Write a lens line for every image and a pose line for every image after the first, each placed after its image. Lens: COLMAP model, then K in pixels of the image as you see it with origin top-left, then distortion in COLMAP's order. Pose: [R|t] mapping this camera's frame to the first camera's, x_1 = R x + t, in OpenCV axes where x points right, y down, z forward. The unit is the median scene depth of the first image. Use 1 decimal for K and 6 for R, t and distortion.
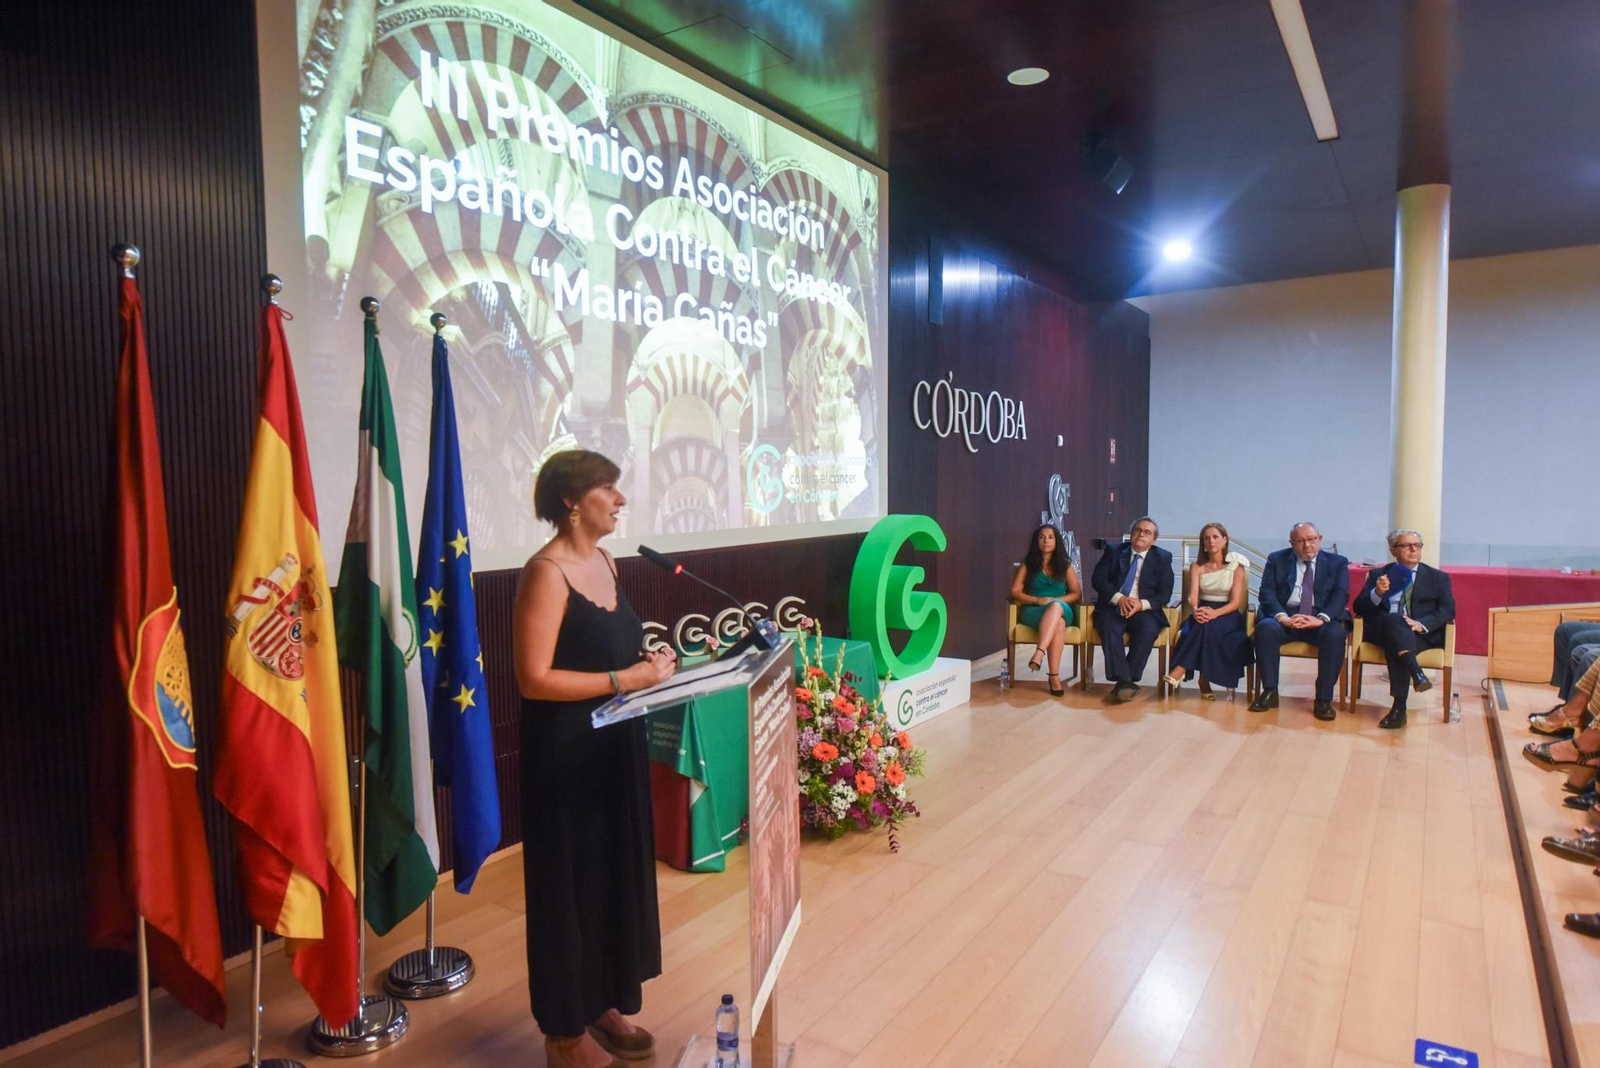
lens RADIAL K [[986.6, 0, 767.9], [0, 986.6, 542.3], [0, 0, 1]] dist [0.011112, 0.000918]
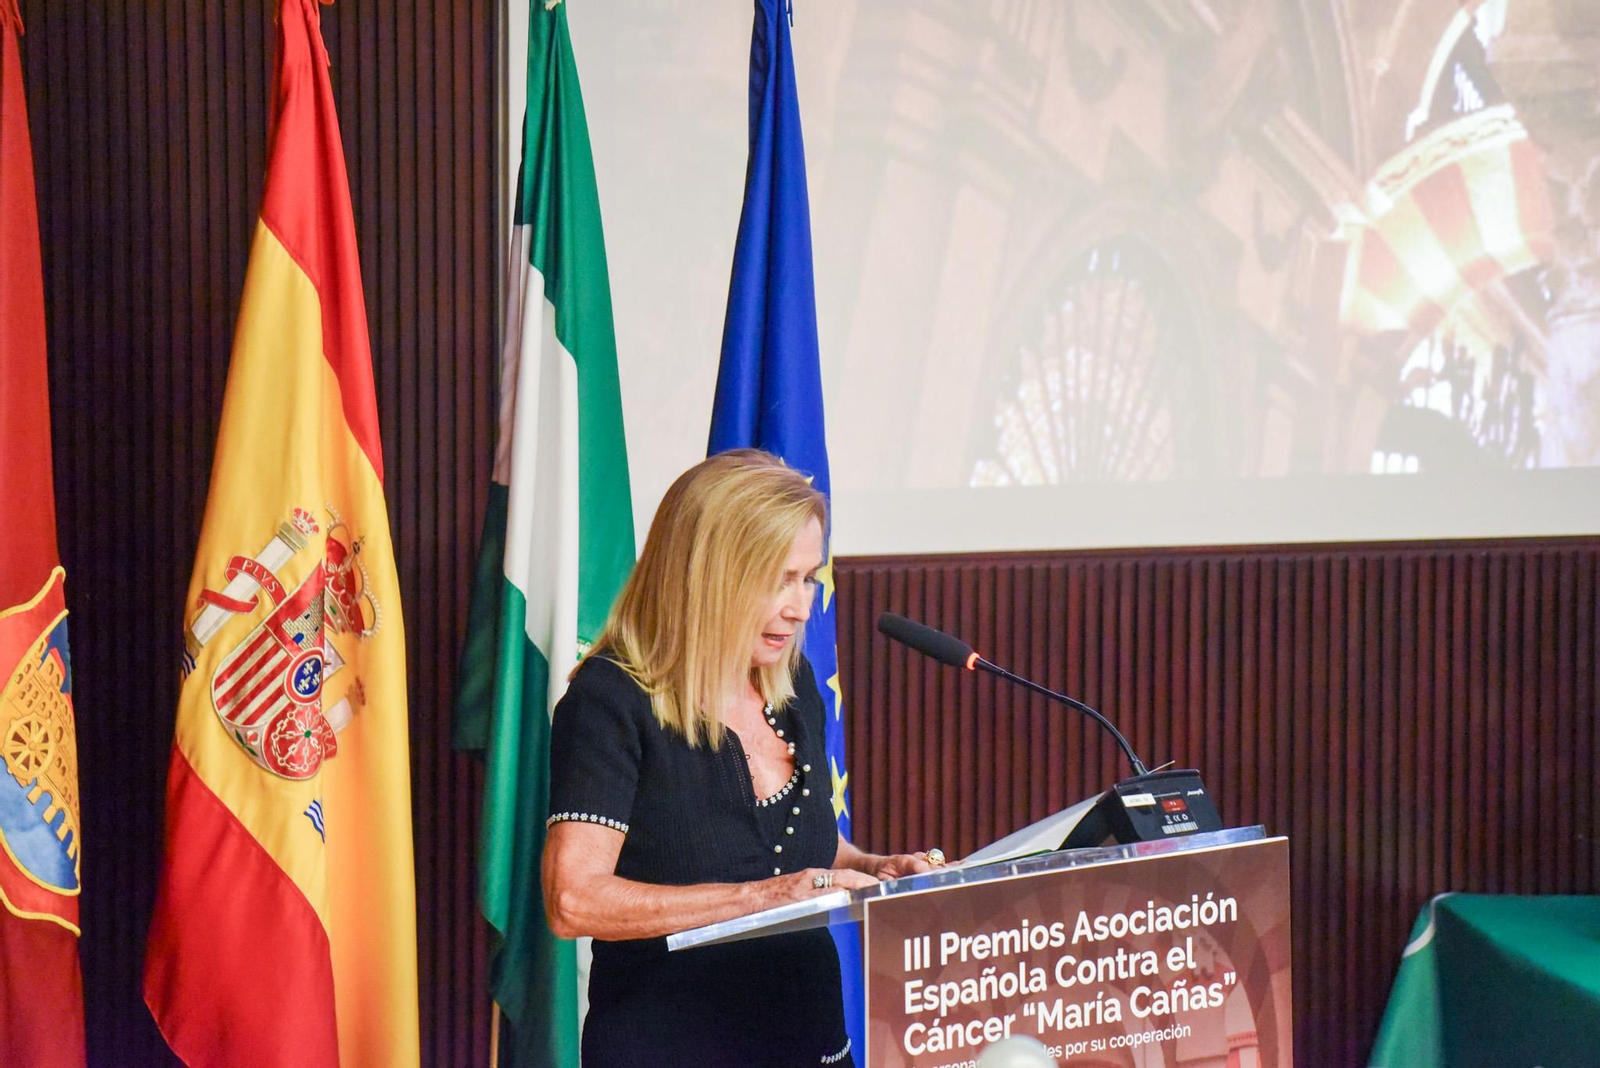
lens RADIAL K [[7336.9, 0, 799.2], [0, 7336.9, 516.5], [0, 0, 1]] dist [1.733641, 0.000000]
pose [[0.758088, 0.092549, -0.645552, 1.976031], [-0.050987, 0.995260, 0.082809, -0.290634], [0.650156, -0.029862, 0.759214, -1.521258]]
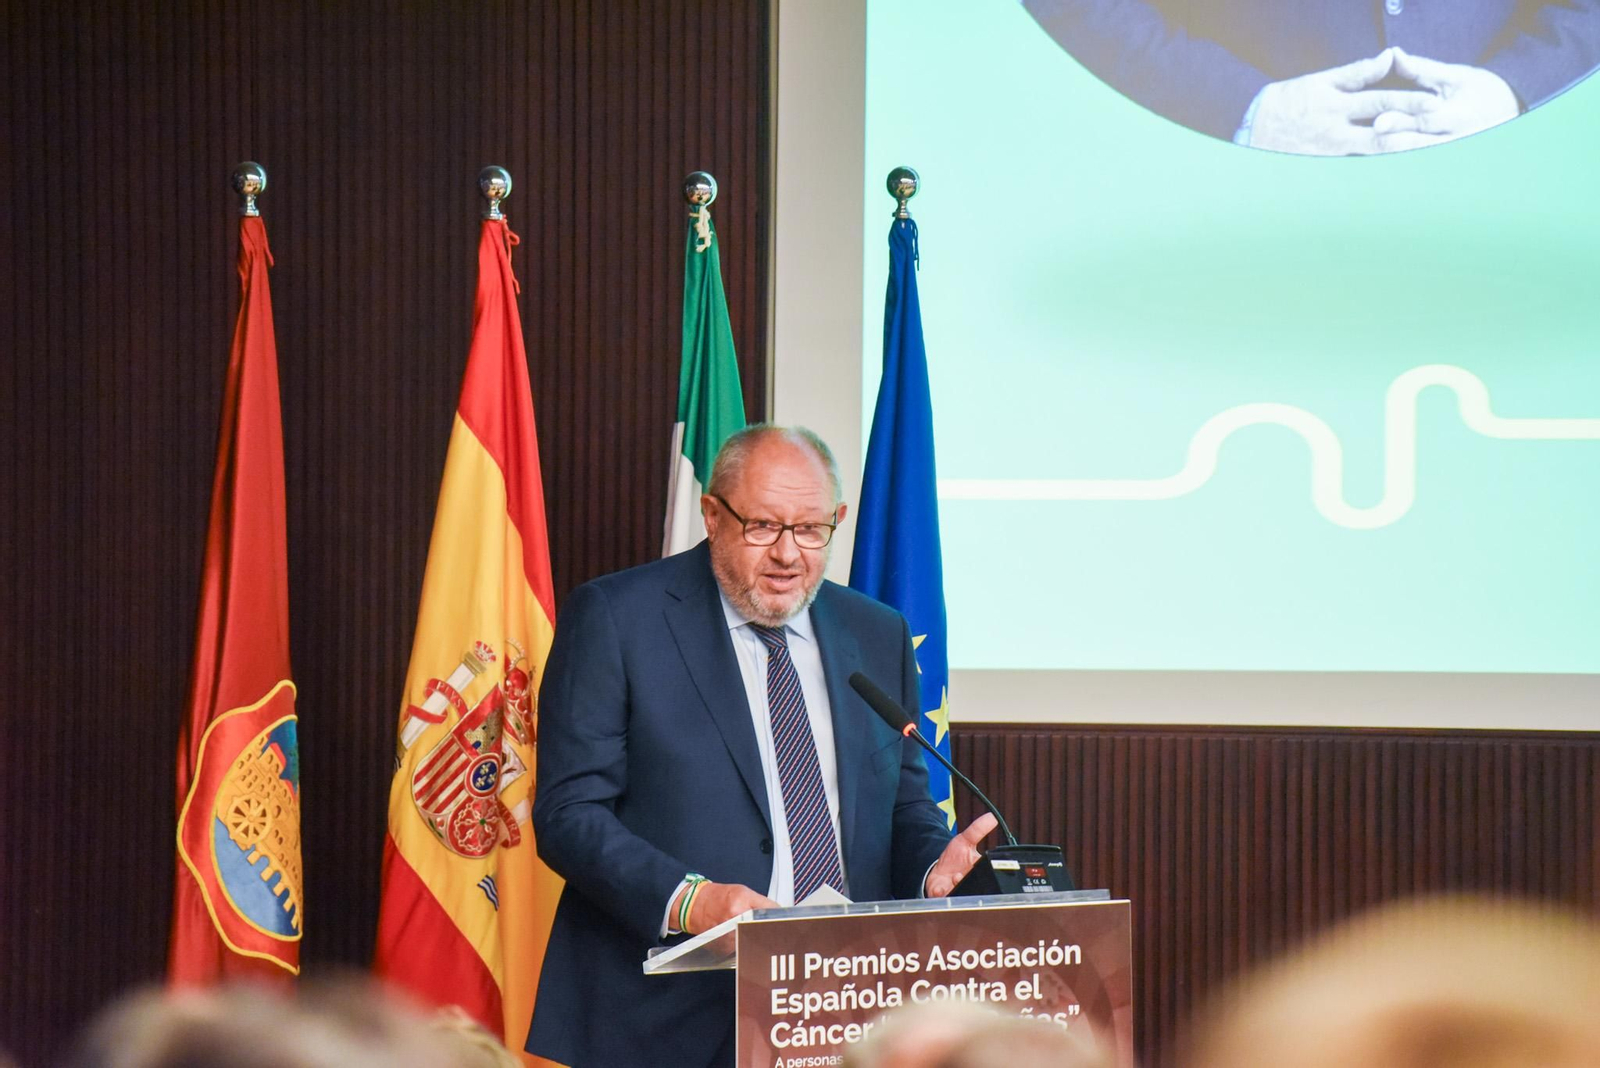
lens RADIAL K [[8610.6, 0, 813.8], [0, 8610.6, 534.9], [0, 0, 1]] dist [2.624432, 0.000000]
pose [[0.573953, 0.067985, -0.816061, 3.869188], [-0.064708, 0.997197, 0.037564, -0.261750], [0.816328, 0.031246, 0.576743, -1.831326]]
